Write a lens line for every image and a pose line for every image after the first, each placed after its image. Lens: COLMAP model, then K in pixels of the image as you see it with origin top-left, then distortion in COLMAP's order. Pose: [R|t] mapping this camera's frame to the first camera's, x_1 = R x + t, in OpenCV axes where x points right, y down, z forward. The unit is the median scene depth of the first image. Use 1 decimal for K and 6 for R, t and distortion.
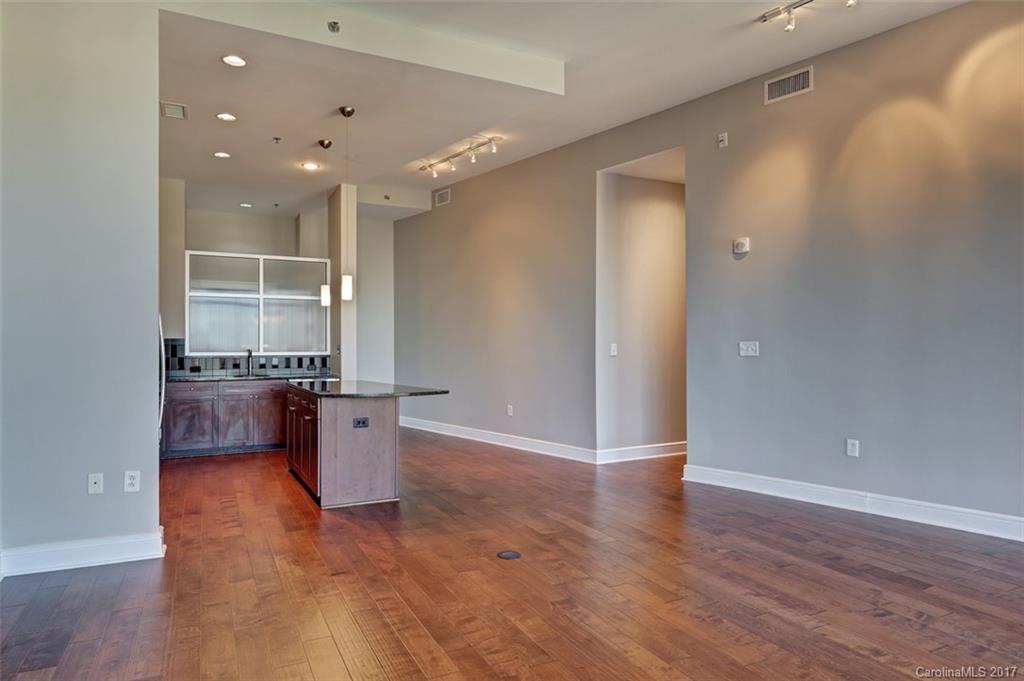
lens RADIAL K [[641.0, 0, 510.9], [0, 641.0, 344.4], [0, 0, 1]] dist [0.034223, 0.000516]
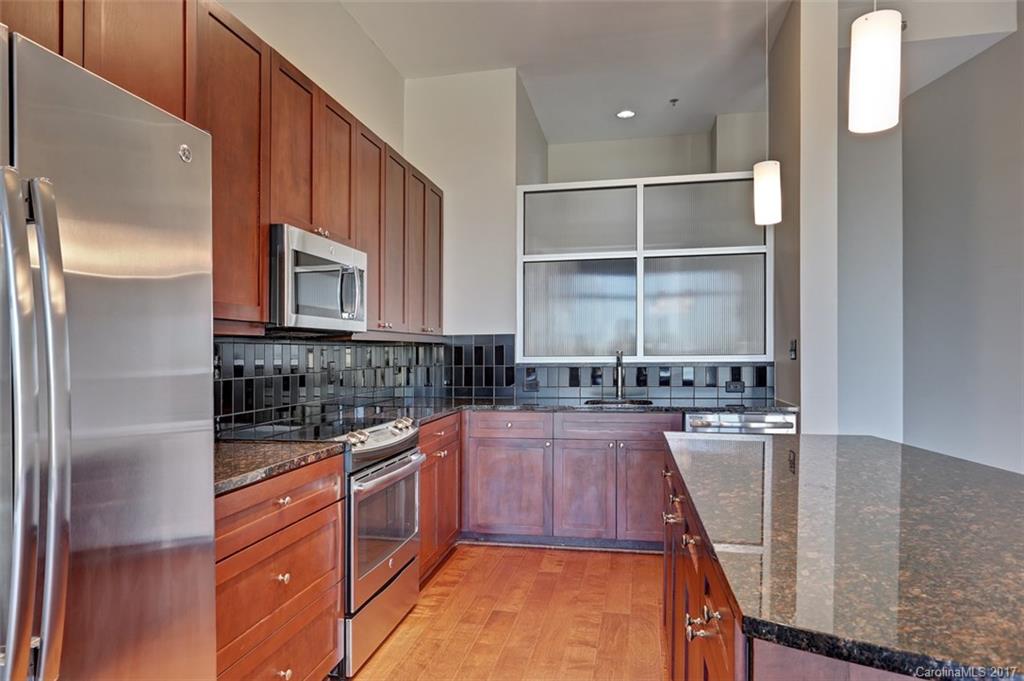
lens RADIAL K [[641.0, 0, 487.3], [0, 641.0, 360.9], [0, 0, 1]] dist [0.034223, 0.000516]
pose [[0.776244, -0.002873, -0.630426, -0.149791], [0.010825, 0.999903, 0.008772, 0.009776], [0.630340, -0.013633, 0.776199, 0.511604]]
